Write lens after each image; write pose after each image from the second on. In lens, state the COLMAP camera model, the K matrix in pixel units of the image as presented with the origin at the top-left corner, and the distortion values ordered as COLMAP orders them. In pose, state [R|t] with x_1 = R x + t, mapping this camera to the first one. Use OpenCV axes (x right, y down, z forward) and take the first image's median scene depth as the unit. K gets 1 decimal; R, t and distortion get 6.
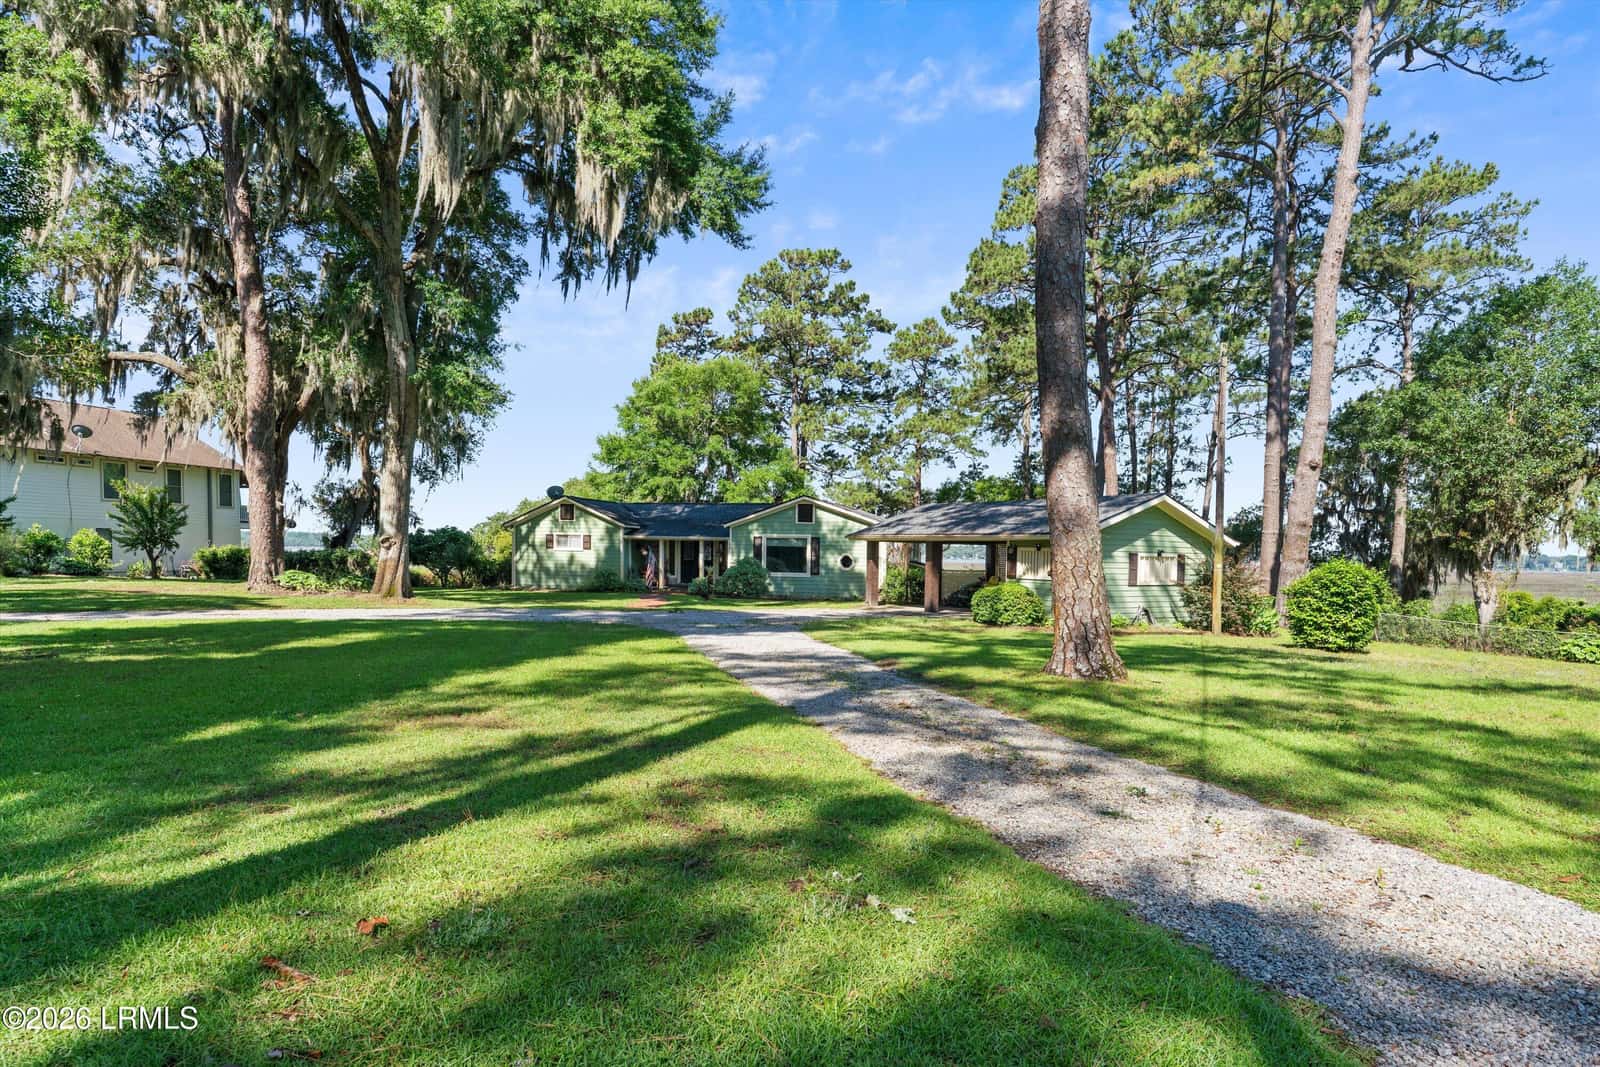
lens RADIAL K [[961.4, 0, 800.9], [0, 961.4, 574.7], [0, 0, 1]] dist [-0.000779, -0.000809]
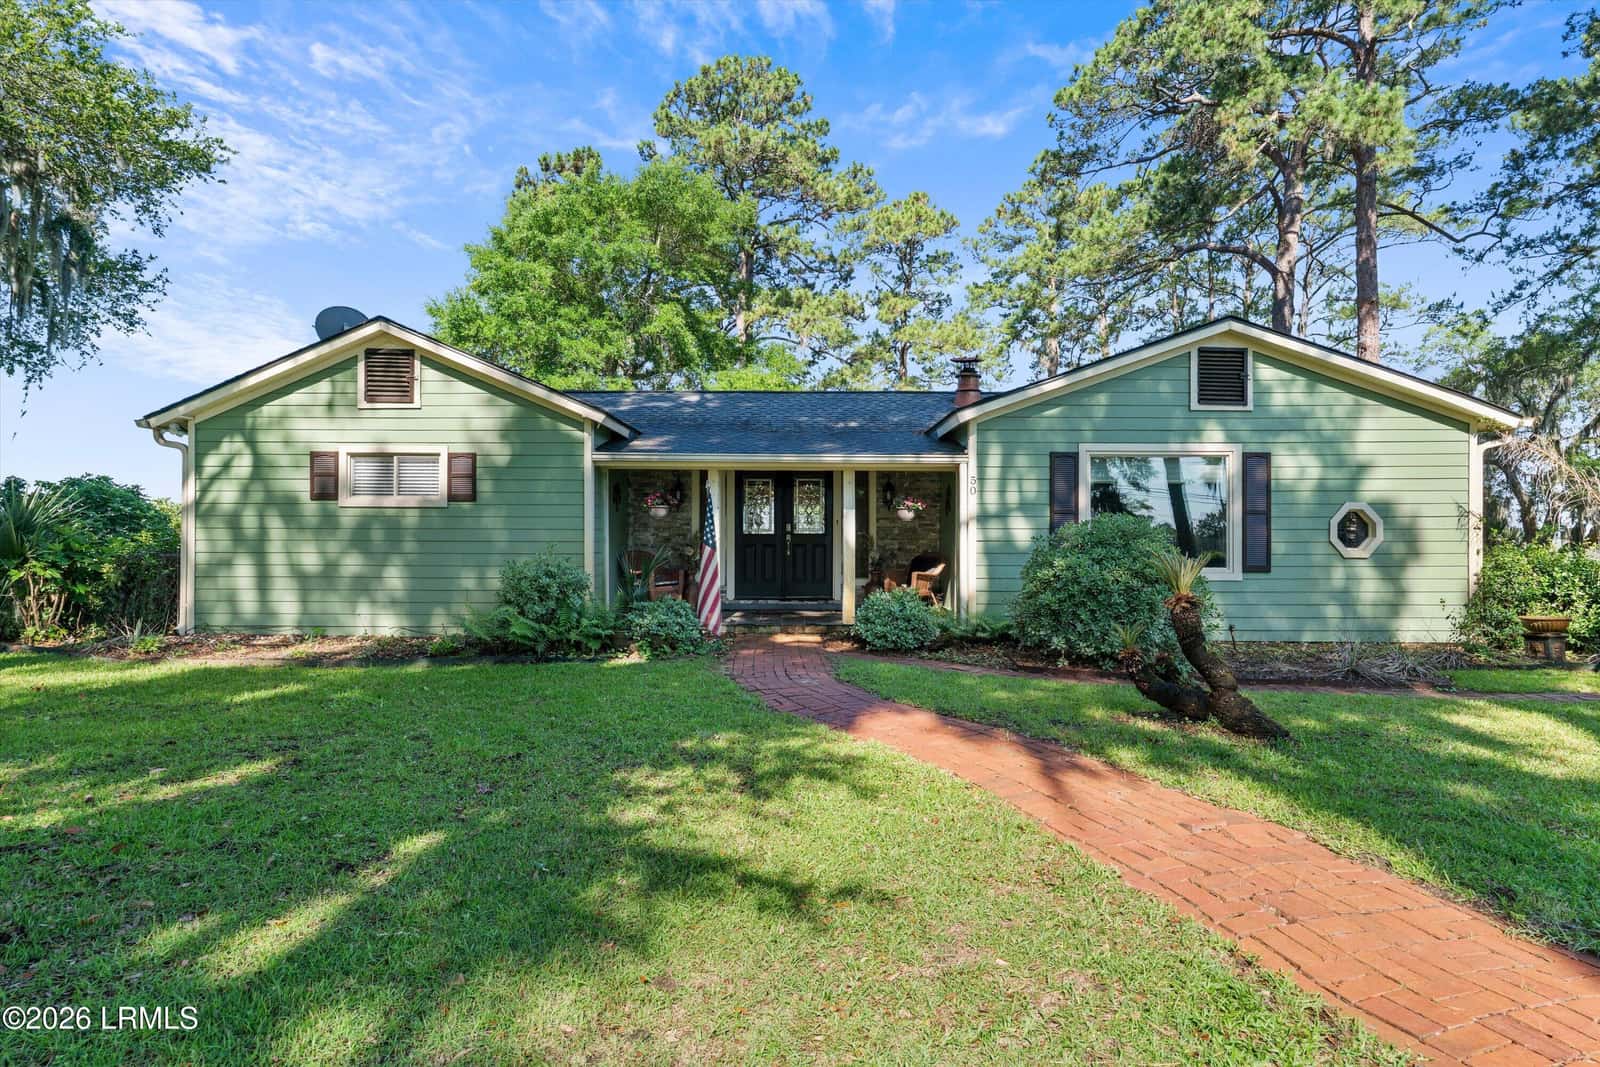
lens RADIAL K [[838.8, 0, 820.9], [0, 838.8, 538.2], [0, 0, 1]] dist [0.000341, 0.000384]
pose [[0.962916, -0.015223, 0.269370, -0.183344], [0.018074, 0.999804, -0.008107, -0.008969], [-0.269194, 0.012675, 0.963003, 0.706061]]
